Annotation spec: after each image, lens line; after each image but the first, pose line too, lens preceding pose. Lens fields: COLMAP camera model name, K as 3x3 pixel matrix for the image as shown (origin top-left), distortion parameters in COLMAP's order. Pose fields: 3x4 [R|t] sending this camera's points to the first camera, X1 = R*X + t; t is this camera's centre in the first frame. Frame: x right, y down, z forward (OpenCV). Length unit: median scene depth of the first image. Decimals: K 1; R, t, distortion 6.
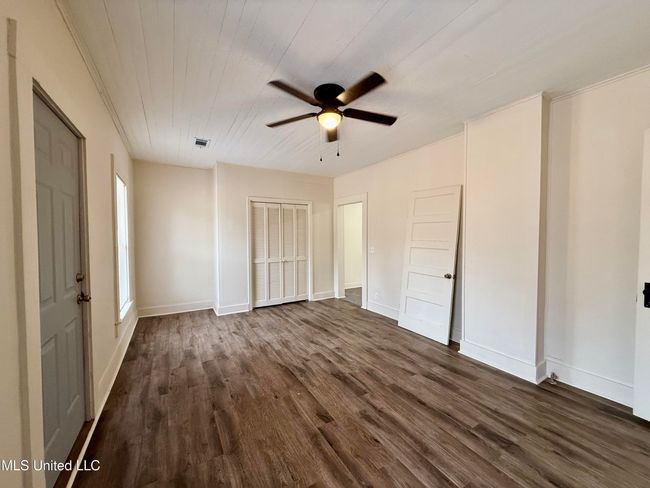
lens RADIAL K [[258.3, 0, 323.4], [0, 258.3, 246.1], [0, 0, 1]] dist [0.000821, 0.000490]
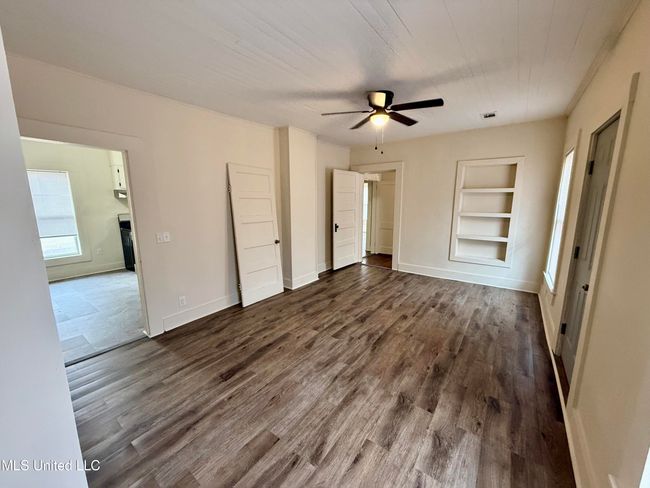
lens RADIAL K [[258.3, 0, 324.4], [0, 258.3, 244.9], [0, 0, 1]] dist [0.000821, 0.000490]
pose [[-0.392662, -0.159086, 0.905819, -0.855342], [0.038078, 0.981269, 0.188844, -0.111492], [-0.918894, 0.108643, -0.379249, 1.398842]]
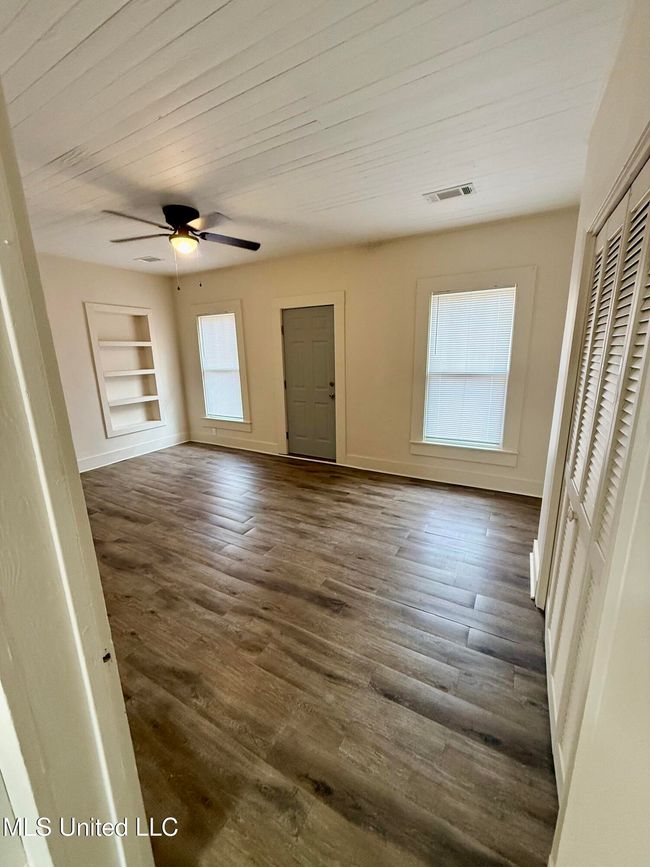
lens RADIAL K [[343.4, 0, 325.1], [0, 343.4, 427.0], [0, 0, 1]] dist [-0.003549, -0.000156]
pose [[-0.867910, 0.131228, -0.479074, 0.211612], [0.006651, 0.967455, 0.252955, -0.128138], [0.496678, 0.216356, -0.840536, 1.923604]]
